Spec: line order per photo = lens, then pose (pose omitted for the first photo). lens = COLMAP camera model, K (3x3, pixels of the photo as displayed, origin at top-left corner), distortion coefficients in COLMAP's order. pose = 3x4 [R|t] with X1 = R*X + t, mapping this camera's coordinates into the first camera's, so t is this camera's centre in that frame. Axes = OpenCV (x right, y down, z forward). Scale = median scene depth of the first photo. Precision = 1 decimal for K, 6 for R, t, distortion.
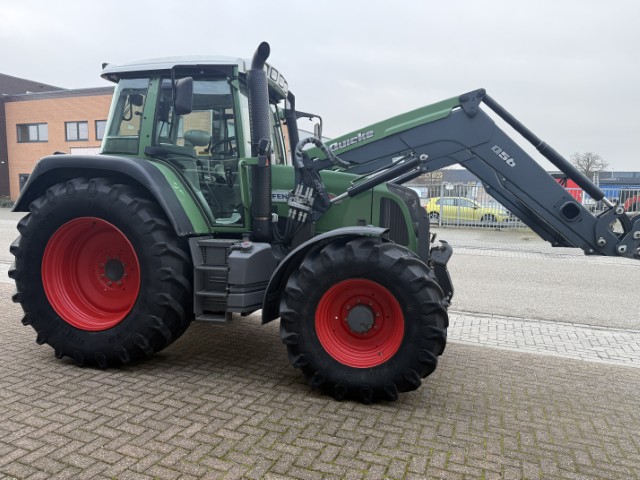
lens RADIAL K [[450.3, 0, 320.0], [0, 450.3, 240.0], [0, 0, 1]] dist [0.026374, -0.042513]
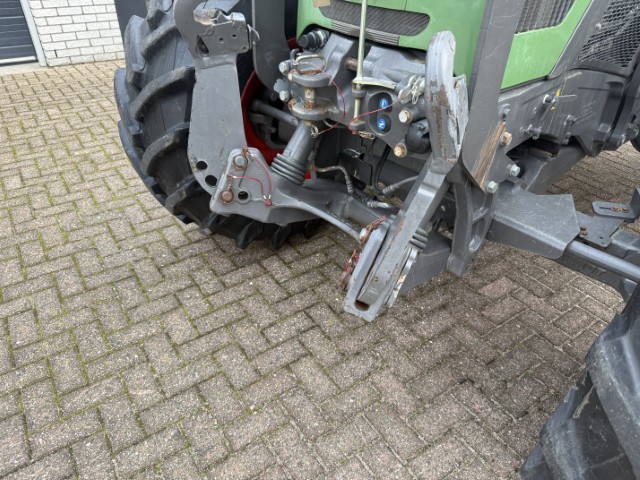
lens RADIAL K [[451.9, 0, 317.5], [0, 451.9, 242.6], [0, 0, 1]] dist [0.039421, -0.061642]
pose [[-0.566386, 0.436709, -0.698922, 0.565011], [-0.100264, 0.805250, 0.584397, -0.037232], [0.818018, 0.401071, -0.412296, 1.416882]]
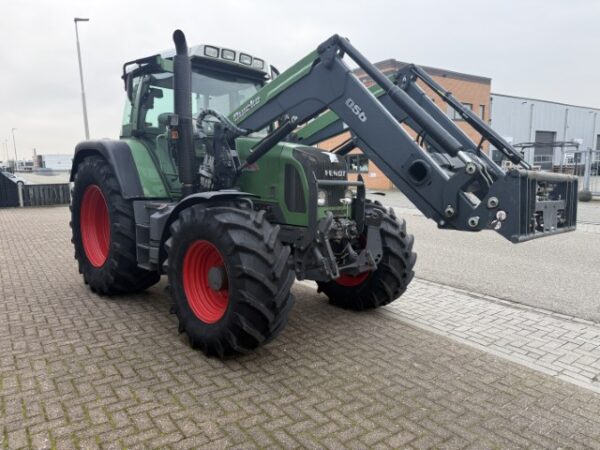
lens RADIAL K [[423.6, 0, 297.7], [0, 423.6, 227.4], [0, 0, 1]] dist [0.039421, -0.061642]
pose [[0.842196, 0.047205, -0.537101, 0.803776], [-0.029695, 0.998709, 0.041213, 0.008911], [0.538353, -0.018760, 0.842511, 0.264530]]
